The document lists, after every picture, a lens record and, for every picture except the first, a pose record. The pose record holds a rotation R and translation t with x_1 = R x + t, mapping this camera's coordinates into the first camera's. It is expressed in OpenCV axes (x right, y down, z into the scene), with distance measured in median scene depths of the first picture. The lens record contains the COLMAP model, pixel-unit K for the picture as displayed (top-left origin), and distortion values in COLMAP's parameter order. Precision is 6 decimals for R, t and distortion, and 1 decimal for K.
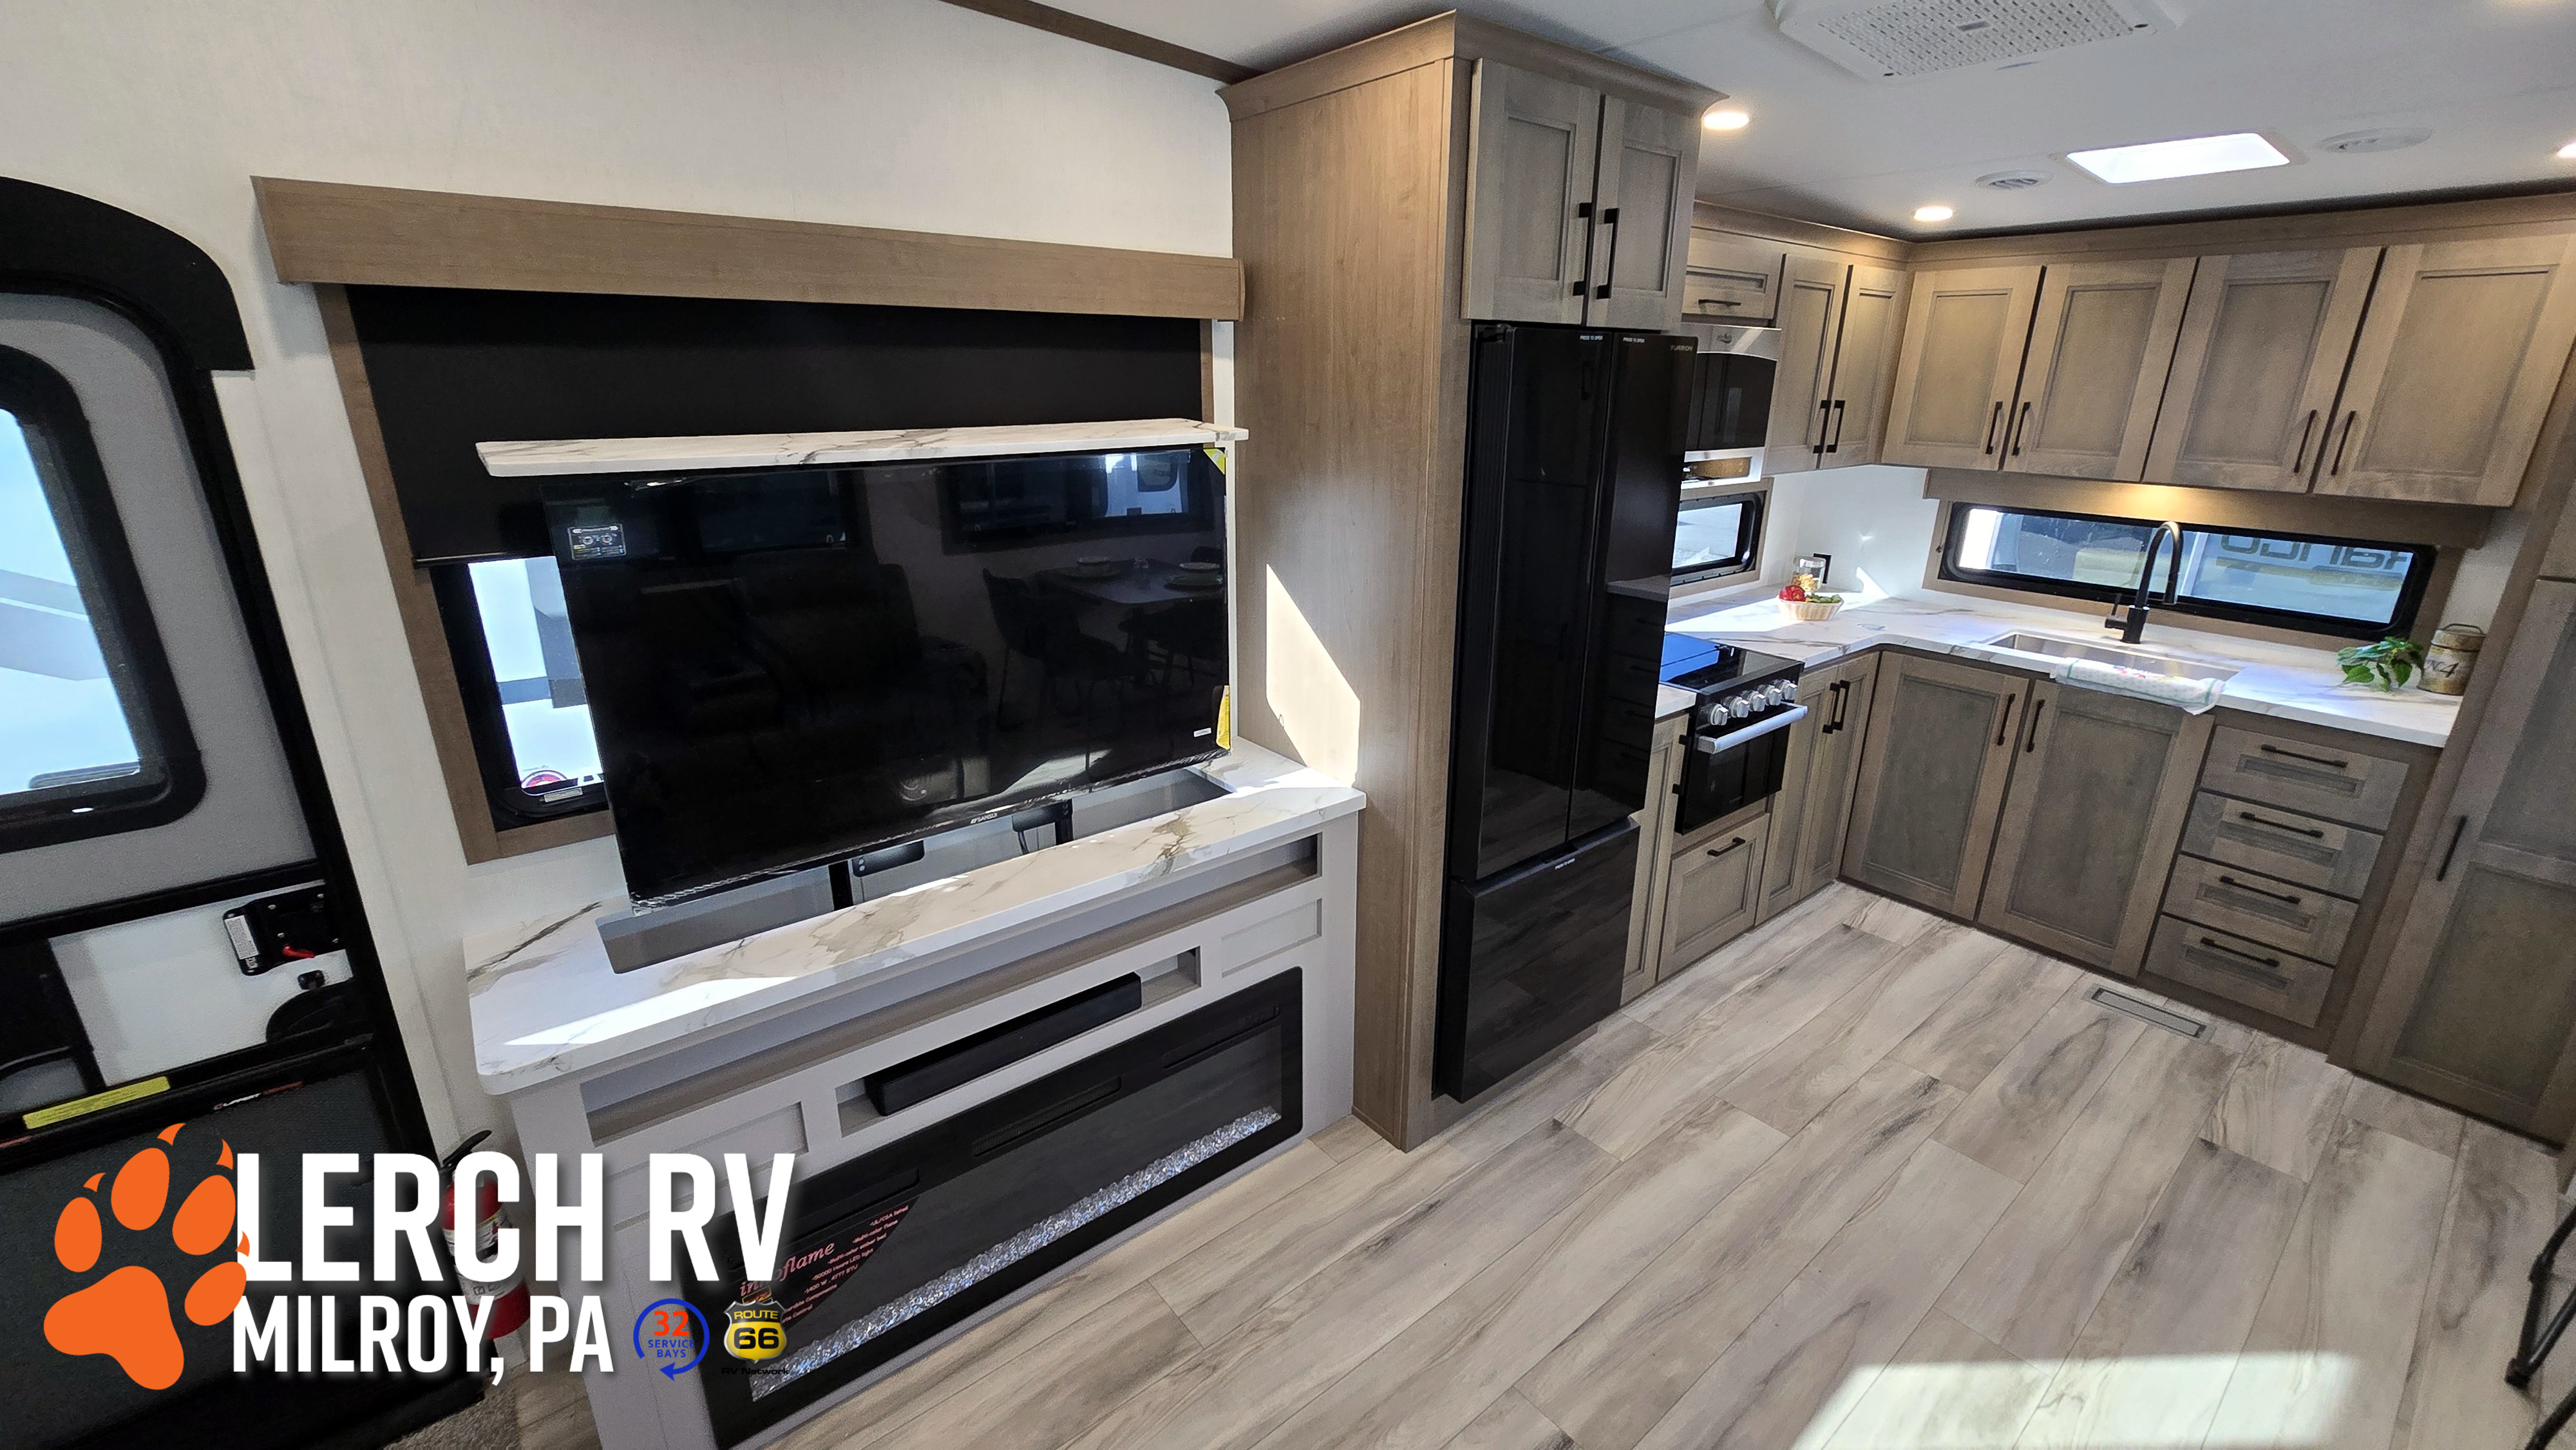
lens RADIAL K [[1051.3, 0, 1286.2], [0, 1051.3, 707.9], [0, 0, 1]] dist [-0.005651, 0.001276]
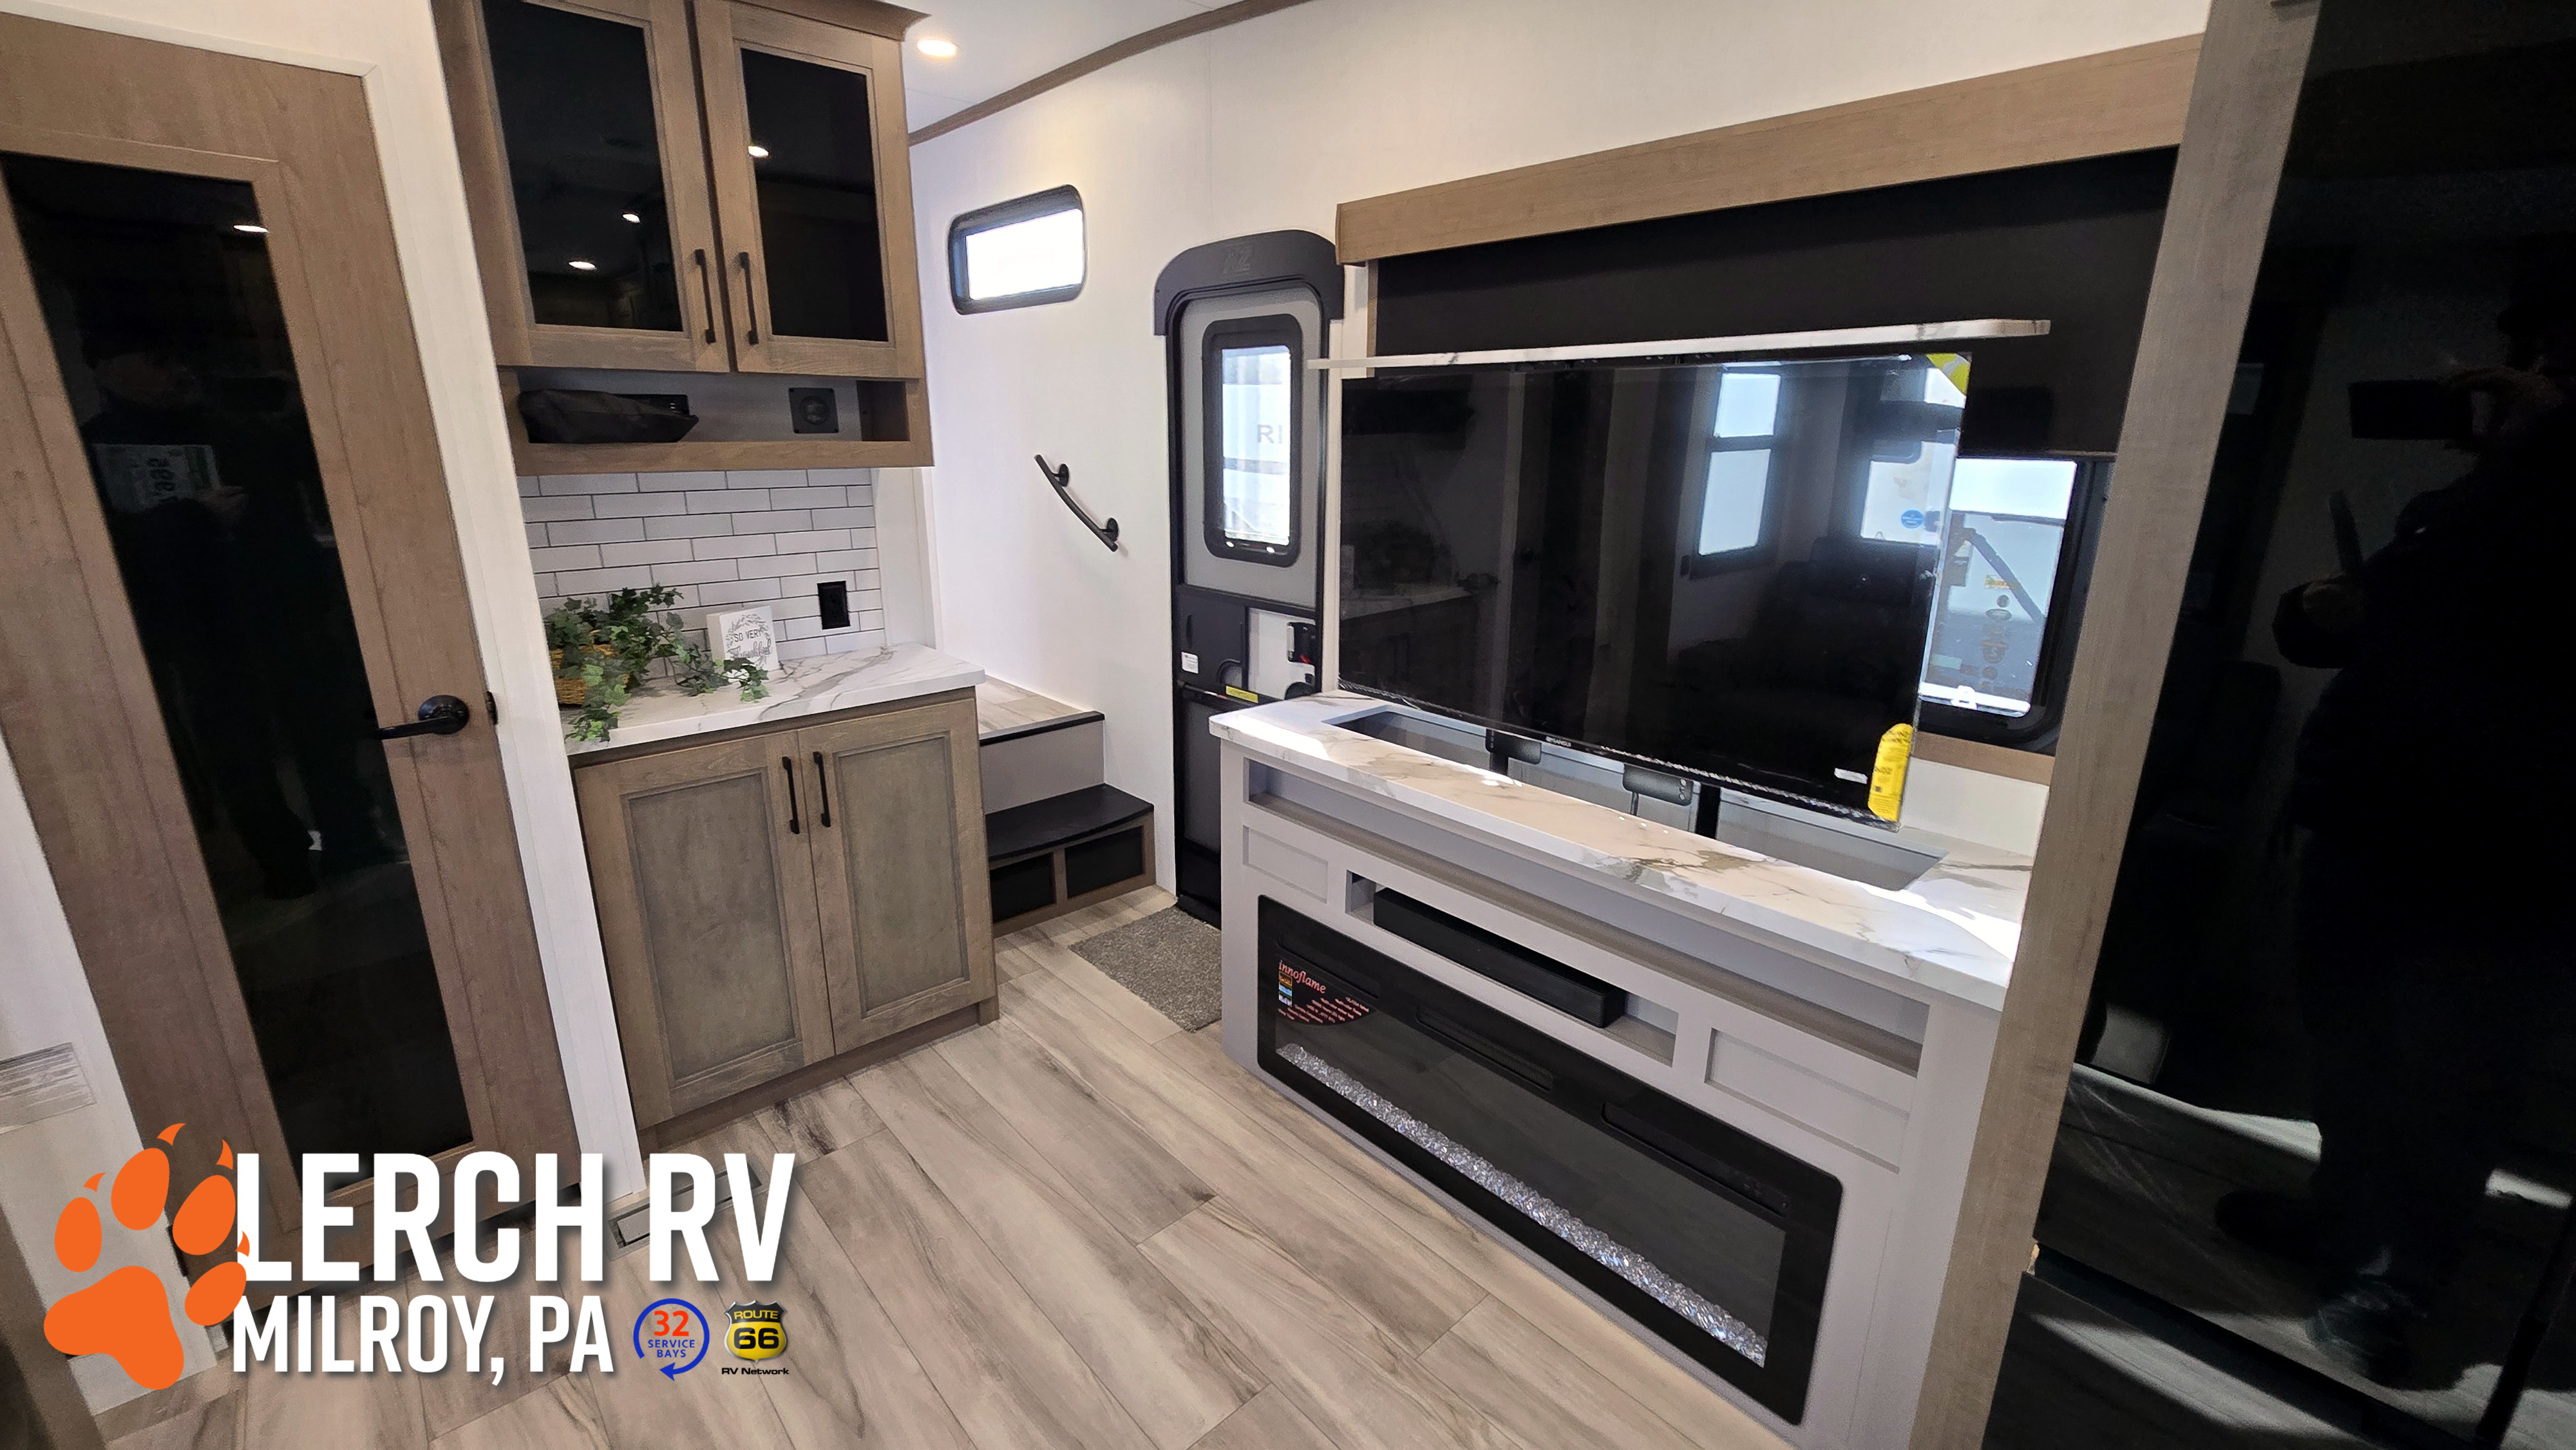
lens RADIAL K [[1051.3, 0, 1280.8], [0, 1051.3, 708.8], [0, 0, 1]] dist [-0.005651, 0.001276]
pose [[0.058339, 0.263541, -0.962882, 0.450610], [-0.307512, 0.922369, 0.233821, -0.051386], [0.949754, 0.282456, 0.134852, 0.442021]]
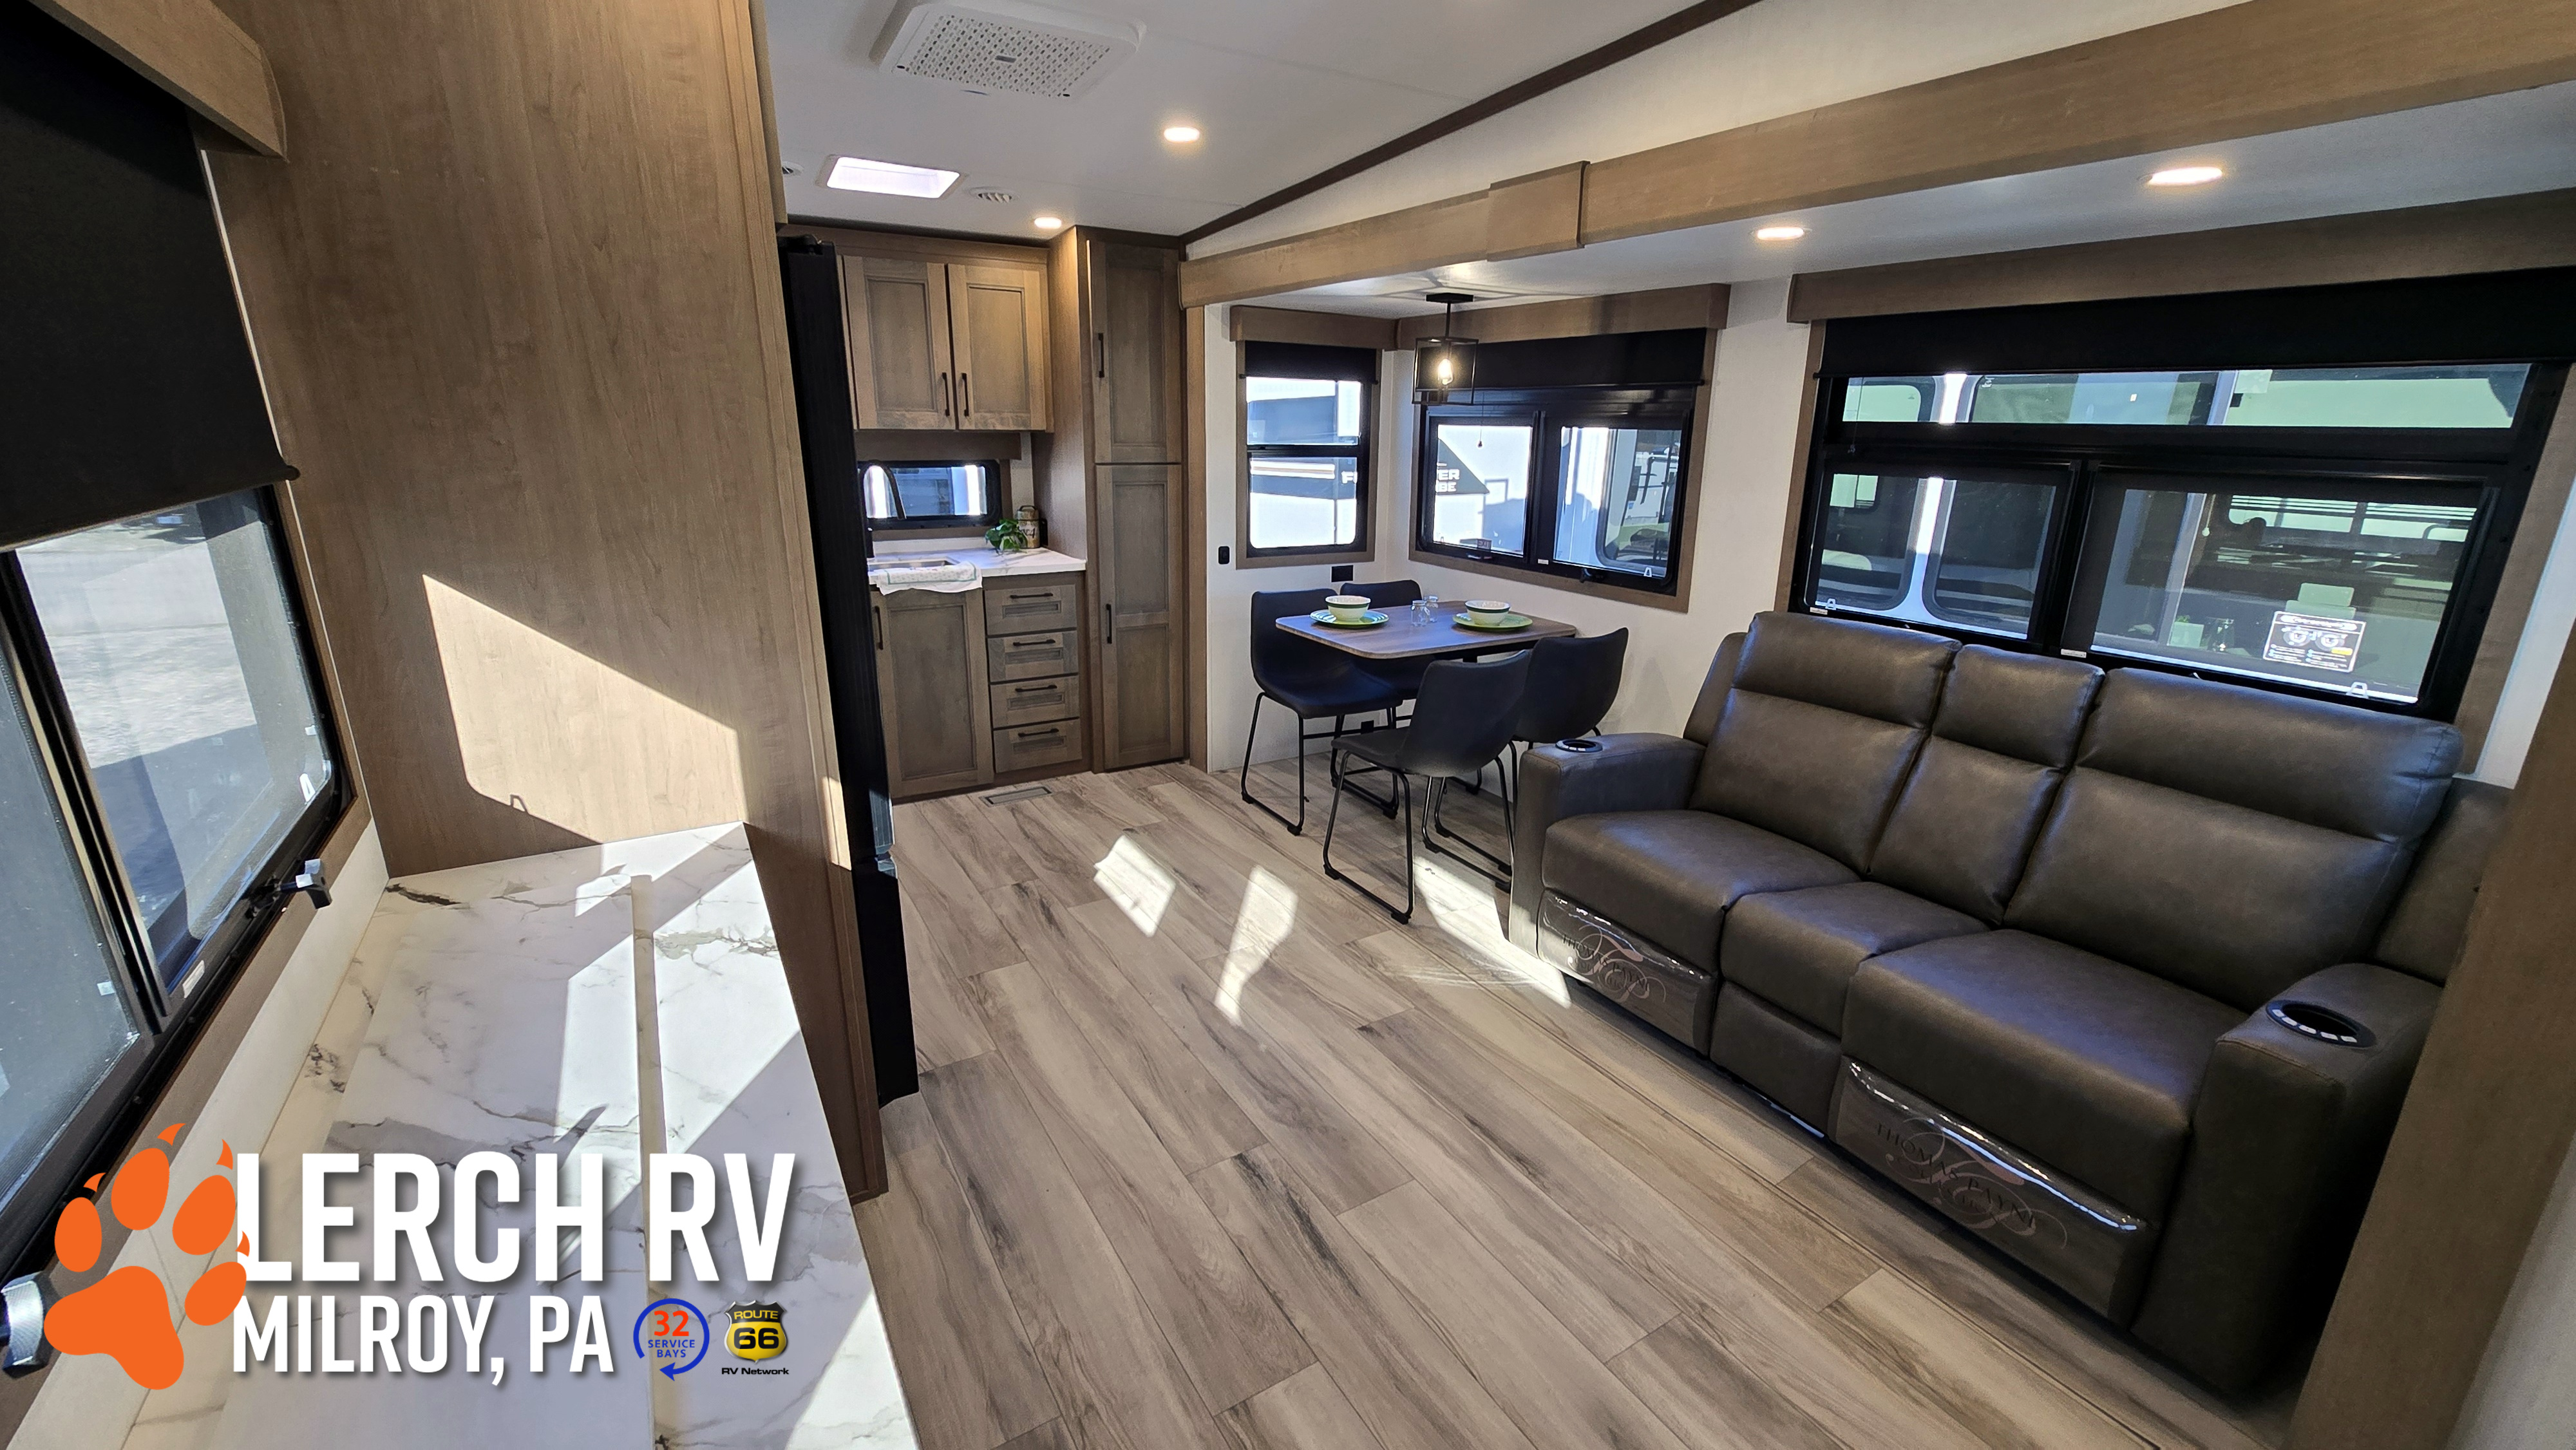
lens RADIAL K [[1051.3, 0, 1296.7], [0, 1051.3, 707.5], [0, 0, 1]] dist [-0.005651, 0.001276]
pose [[0.127040, -0.280180, 0.951504, -0.508884], [0.287734, 0.928438, 0.234972, -0.053347], [-0.949247, 0.243929, 0.198566, 0.362462]]
